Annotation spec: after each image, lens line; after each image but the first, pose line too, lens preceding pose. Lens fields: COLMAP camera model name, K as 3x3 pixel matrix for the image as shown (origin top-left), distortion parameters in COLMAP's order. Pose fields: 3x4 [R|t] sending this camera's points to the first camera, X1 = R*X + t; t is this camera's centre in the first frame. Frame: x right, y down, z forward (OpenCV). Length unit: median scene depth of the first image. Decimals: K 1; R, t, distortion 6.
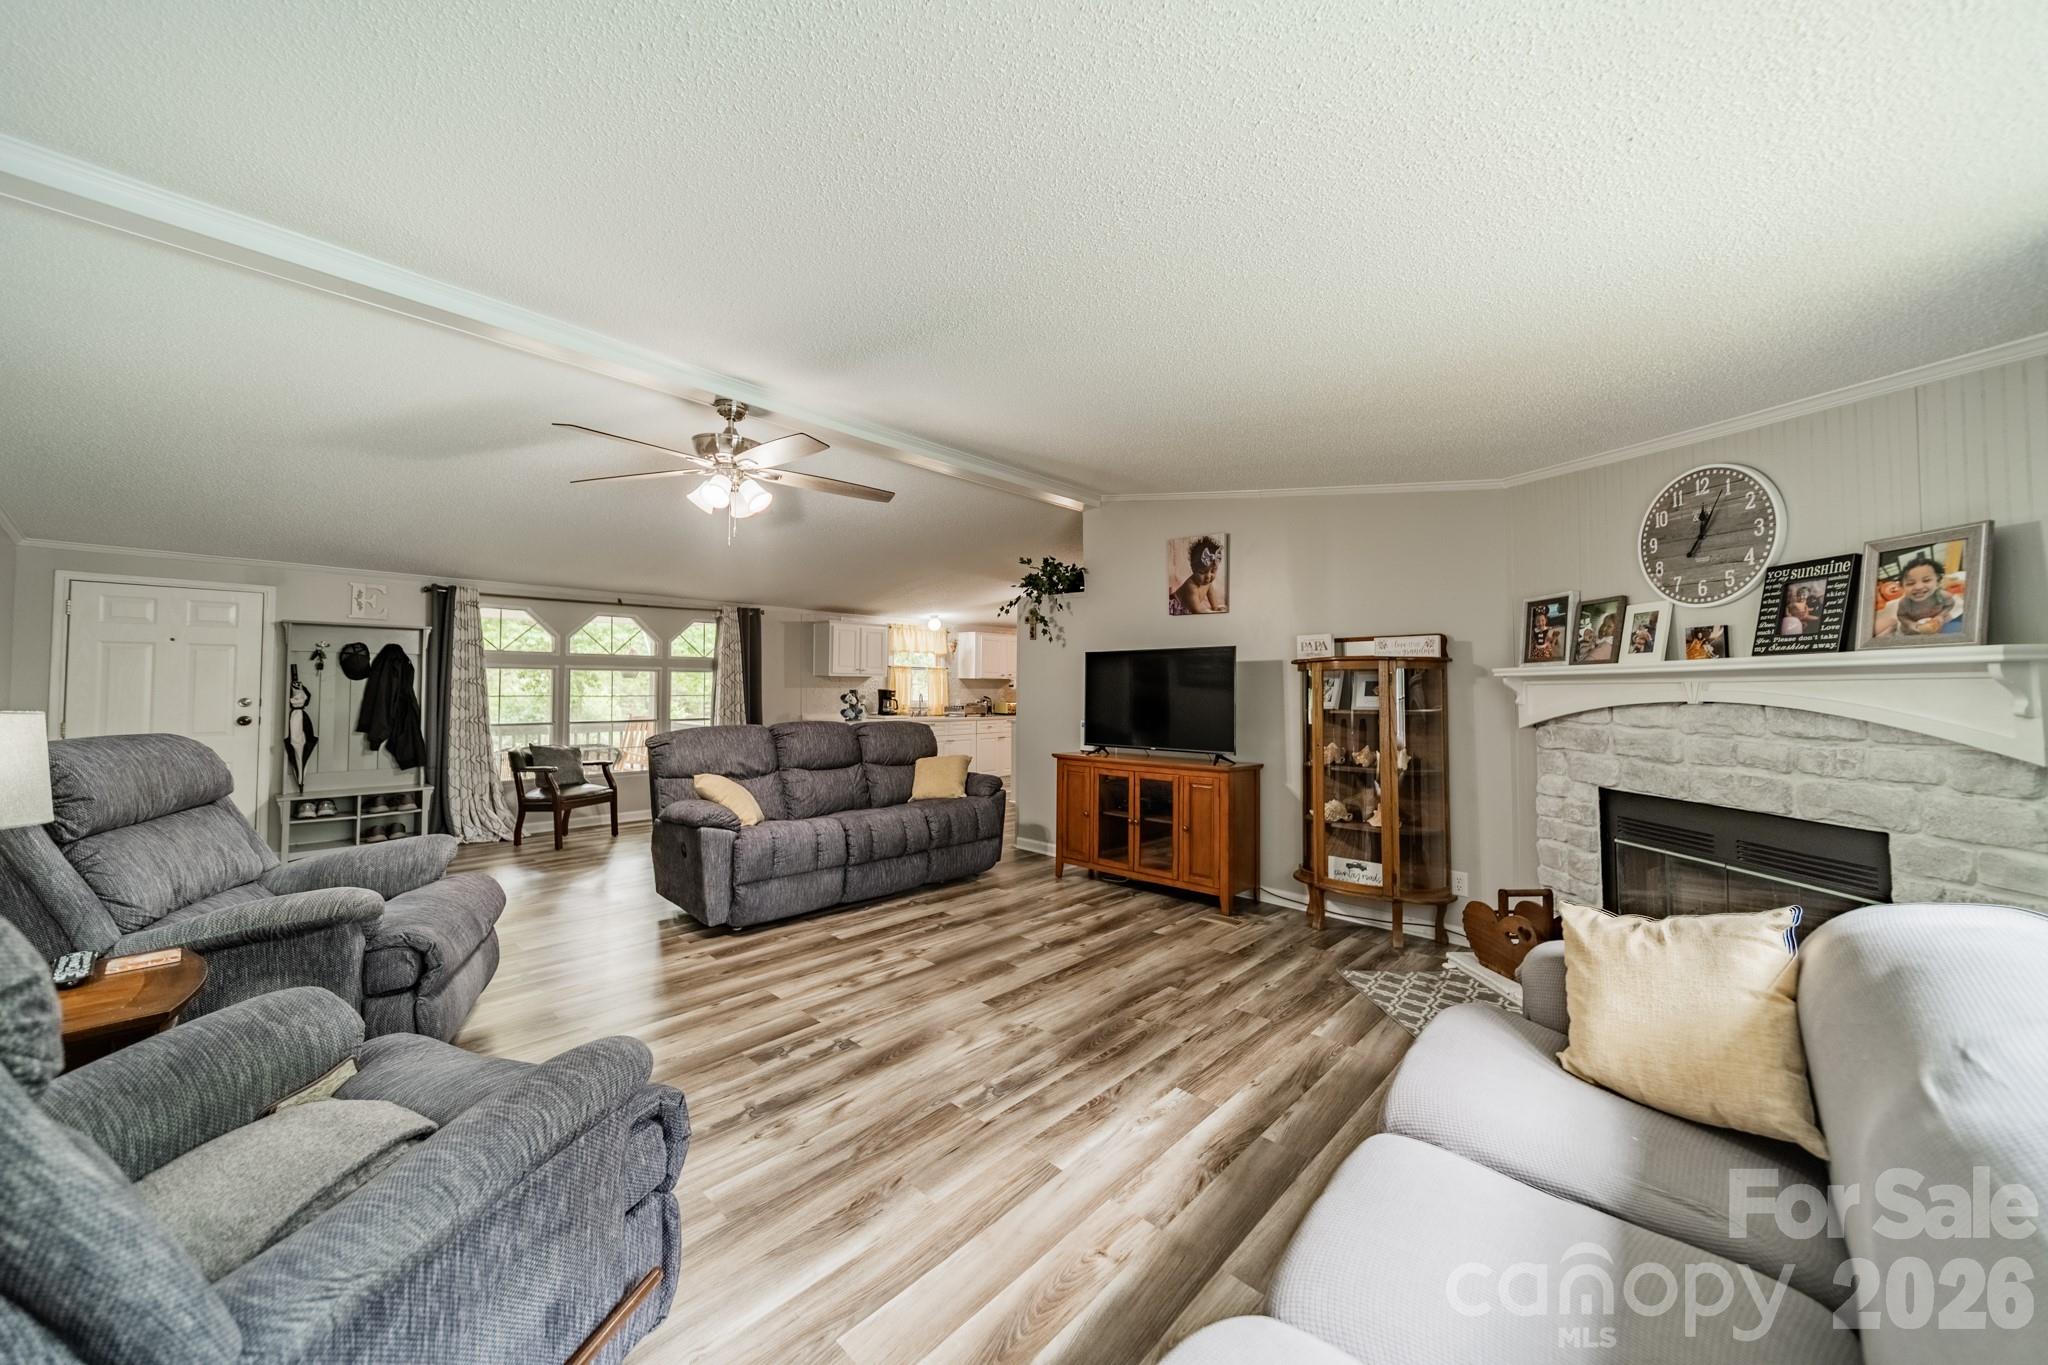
lens RADIAL K [[720.2, 0, 1035.6], [0, 720.2, 669.7], [0, 0, 1]] dist [0.005973, 0.000625]
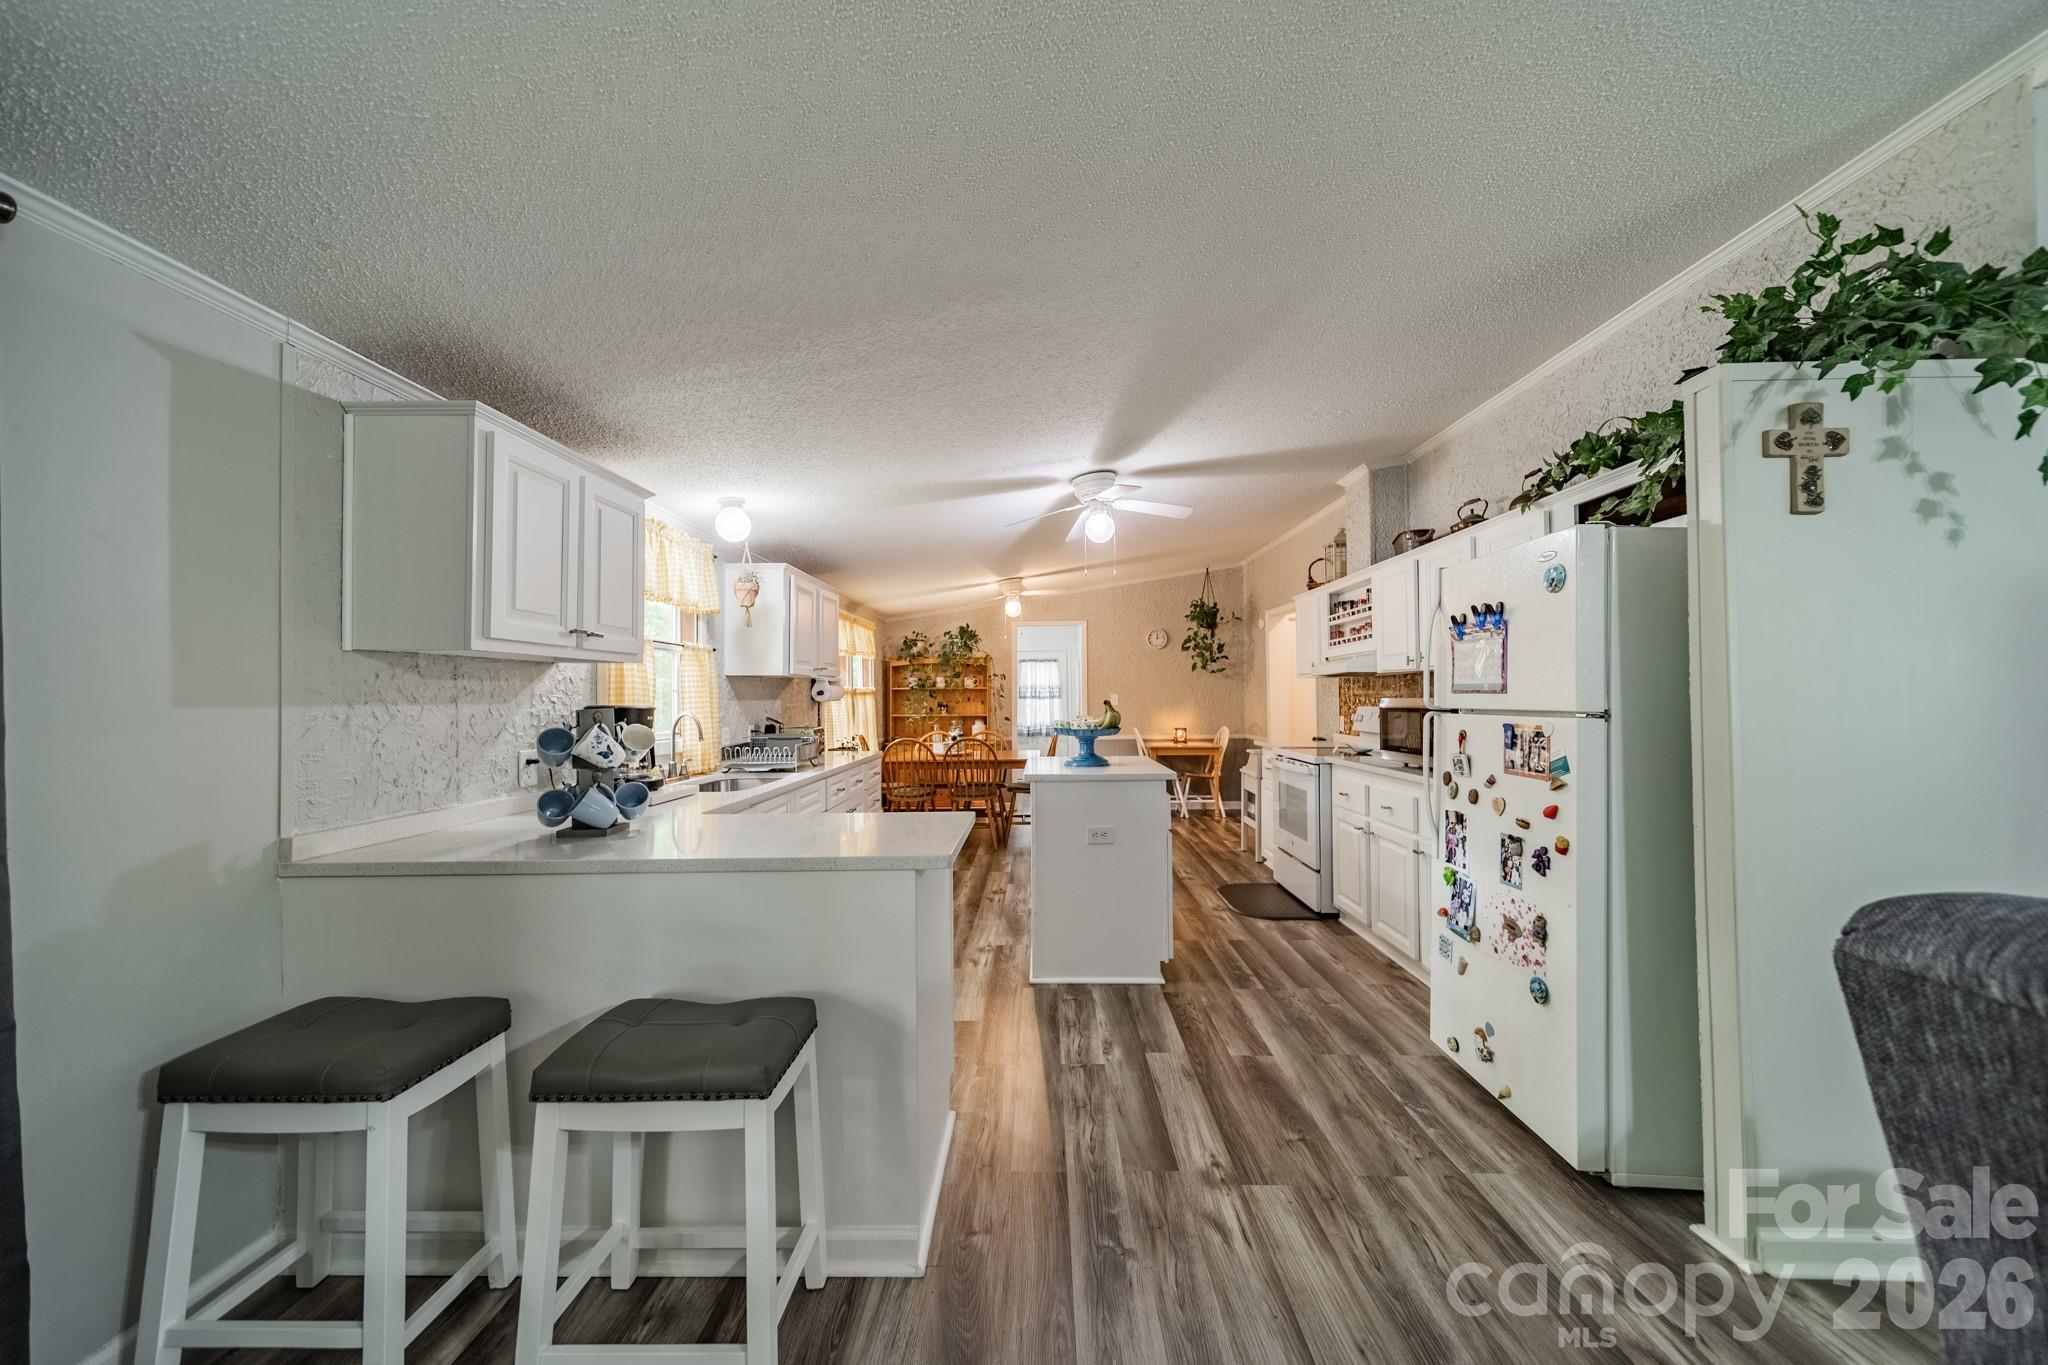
lens RADIAL K [[720.2, 0, 1021.6], [0, 720.2, 681.6], [0, 0, 1]] dist [0.005973, 0.000625]
pose [[0.753156, 0.000648, 0.657842, -0.564656], [-0.002856, 0.999993, 0.002285, 0.032781], [-0.657836, -0.003599, 0.753153, 1.318567]]
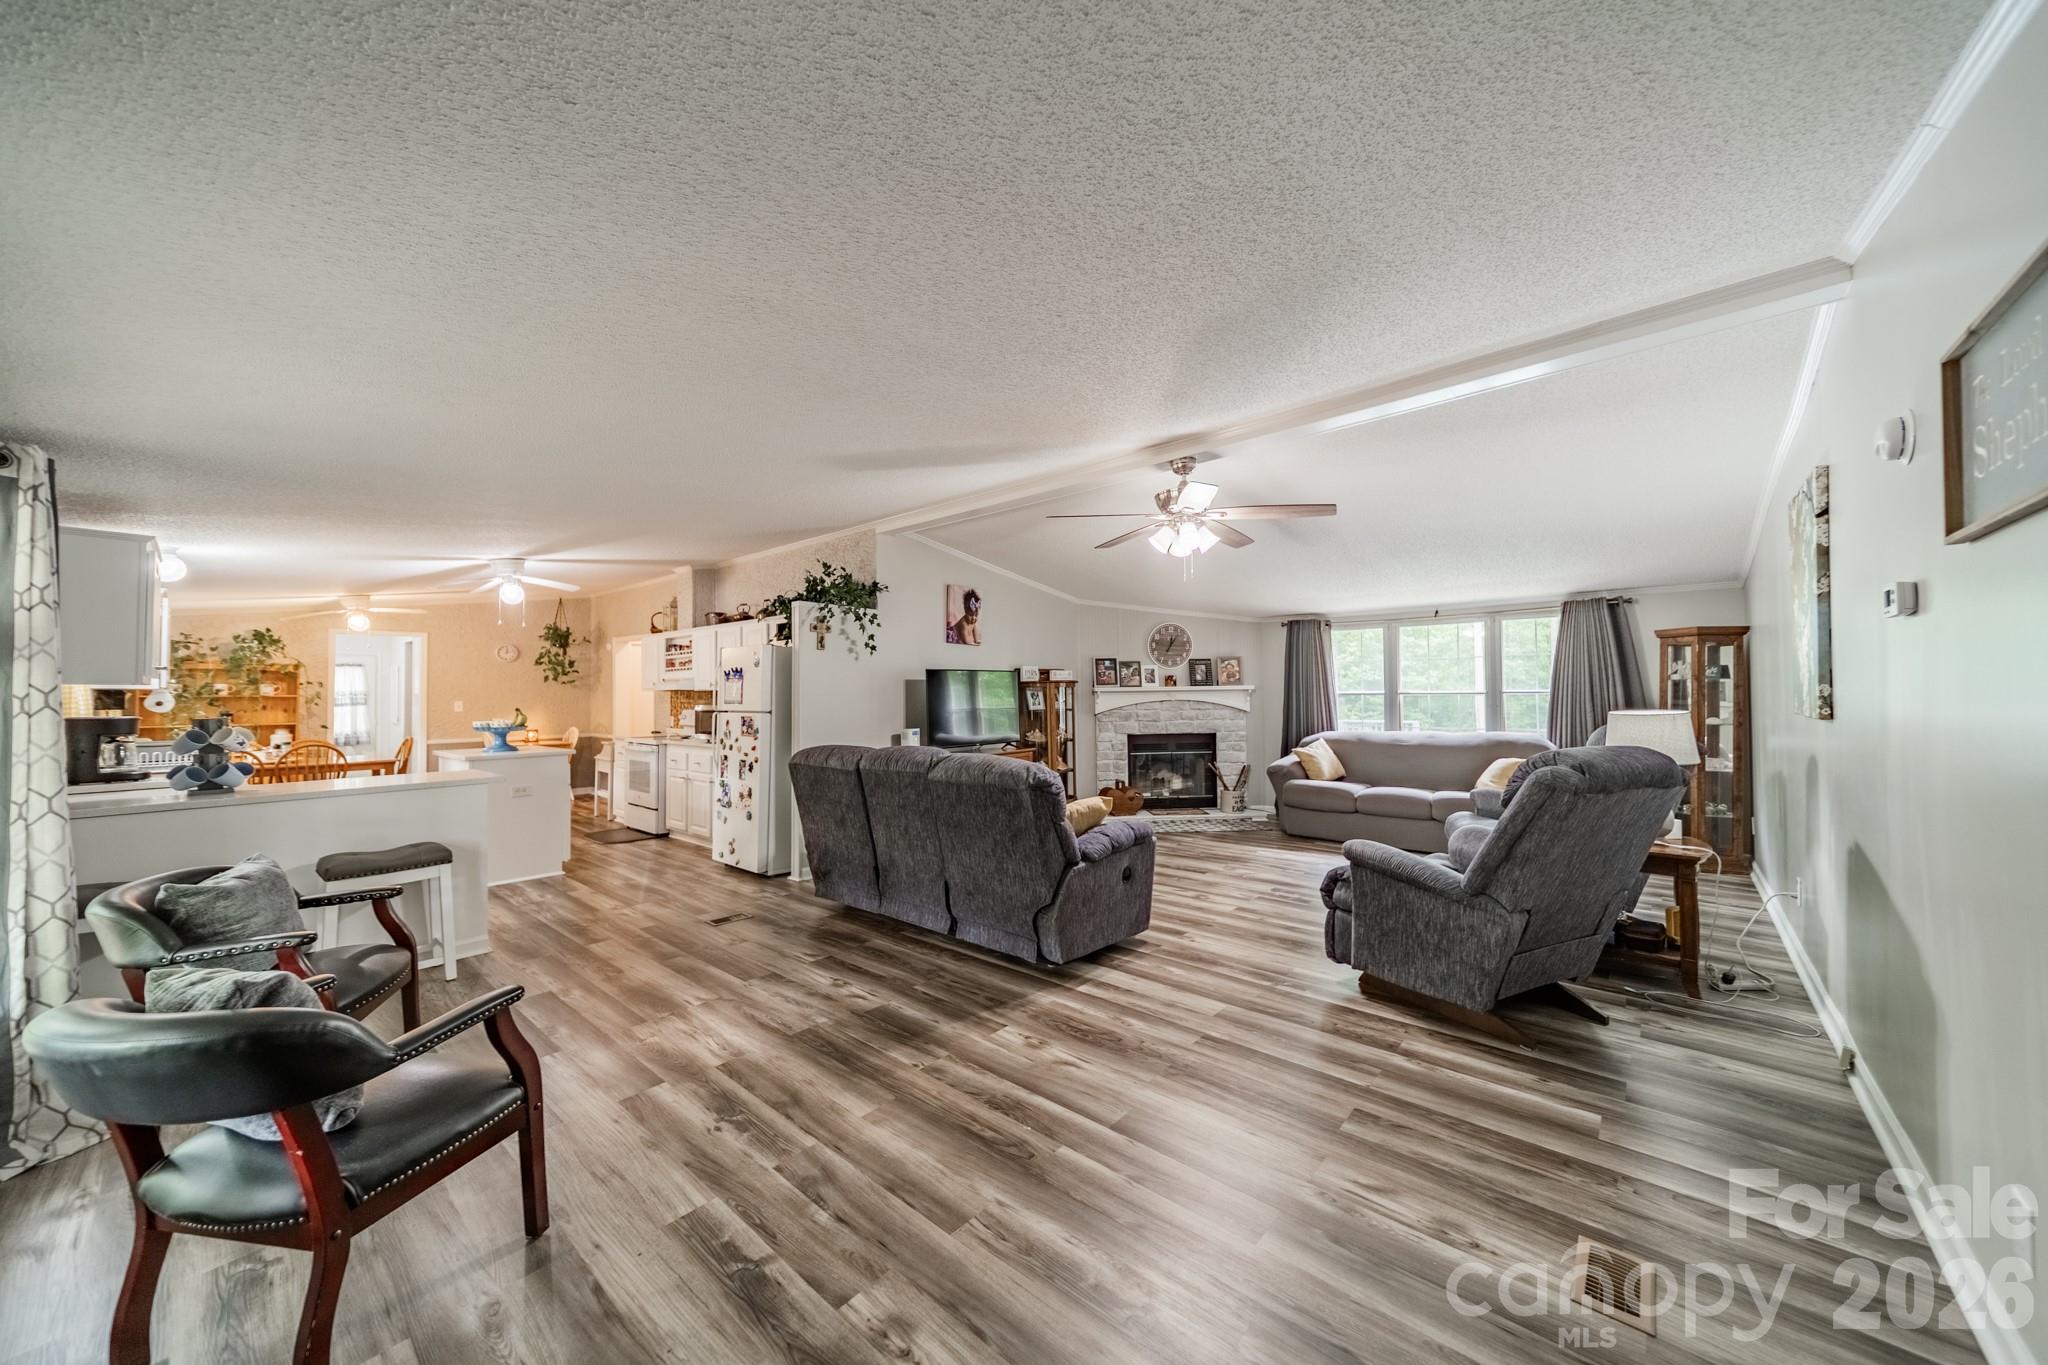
lens RADIAL K [[720.2, 0, 1030.1], [0, 720.2, 679.9], [0, 0, 1]] dist [0.005973, 0.000625]
pose [[-0.032670, 0.013136, 0.999380, -1.256559], [-0.017841, 0.999747, -0.013724, 0.007173], [-0.999307, -0.018278, -0.032428, 1.014135]]
